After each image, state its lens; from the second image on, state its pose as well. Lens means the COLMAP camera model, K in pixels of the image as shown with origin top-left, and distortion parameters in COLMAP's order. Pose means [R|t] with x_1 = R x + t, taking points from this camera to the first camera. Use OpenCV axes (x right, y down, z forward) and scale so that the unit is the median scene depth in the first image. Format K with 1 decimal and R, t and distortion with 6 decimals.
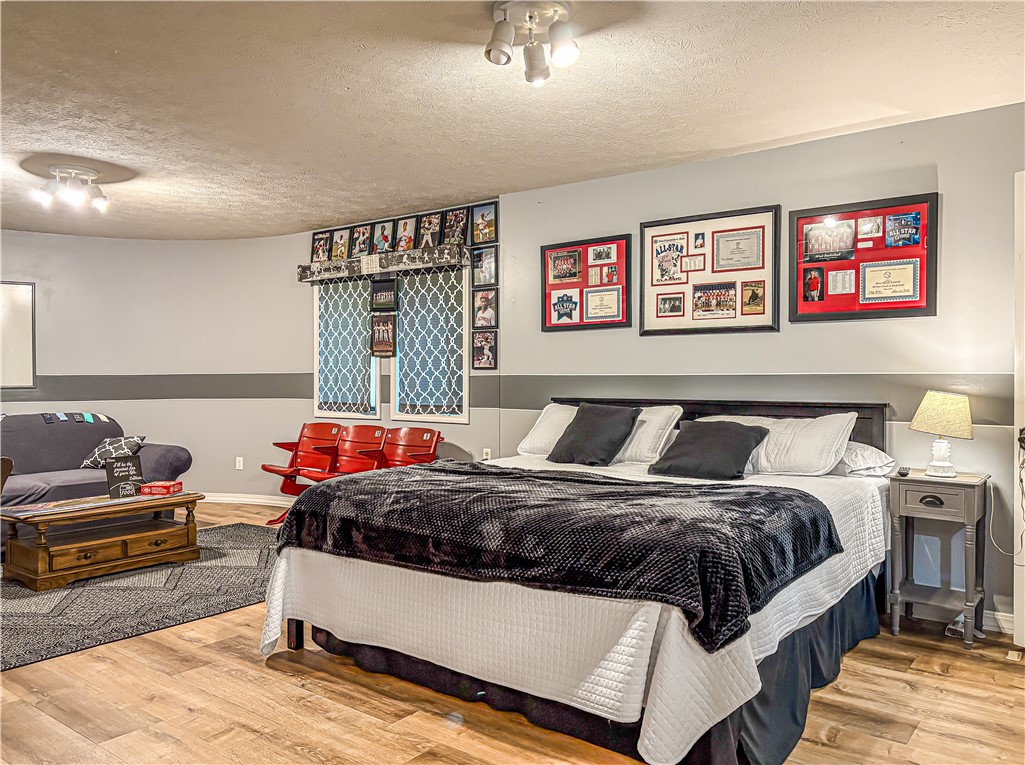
lens RADIAL K [[775.9, 0, 512.5], [0, 775.9, 382.5], [0, 0, 1]] dist [0.053850, -0.046455]
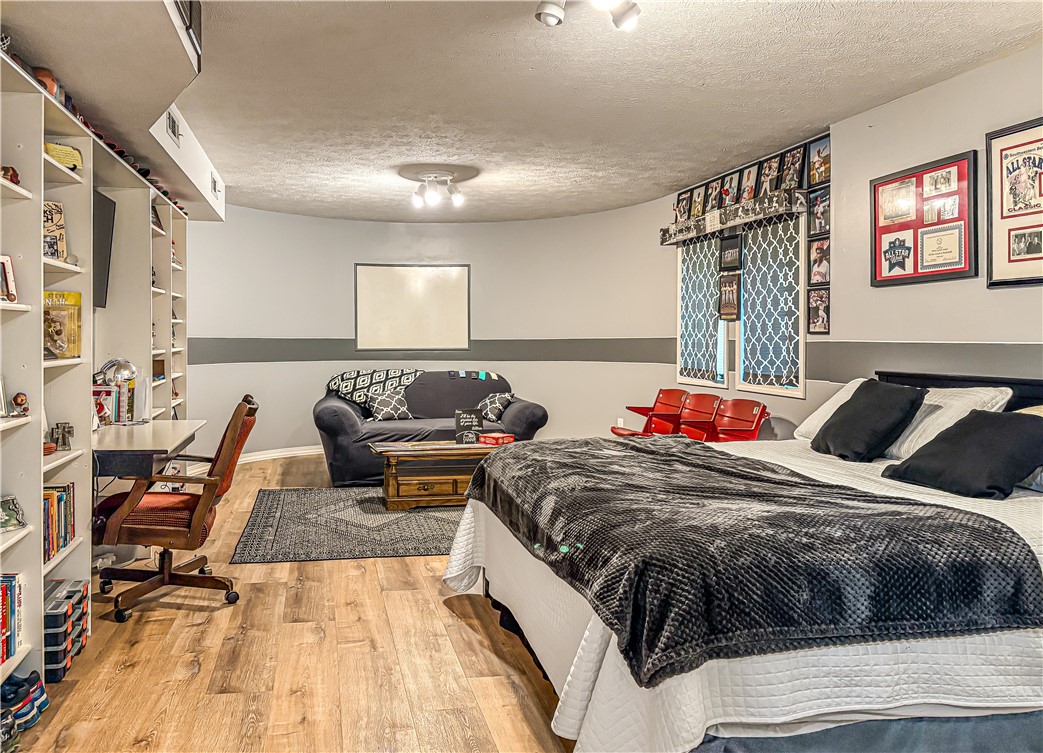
lens RADIAL K [[791.6, 0, 435.4], [0, 791.6, 330.3], [0, 0, 1]] dist [0.067472, -0.098743]
pose [[0.719157, -0.005916, -0.694822, 0.255009], [-0.005640, 0.999881, -0.014351, -0.006121], [0.694824, 0.014240, 0.719039, 0.088850]]
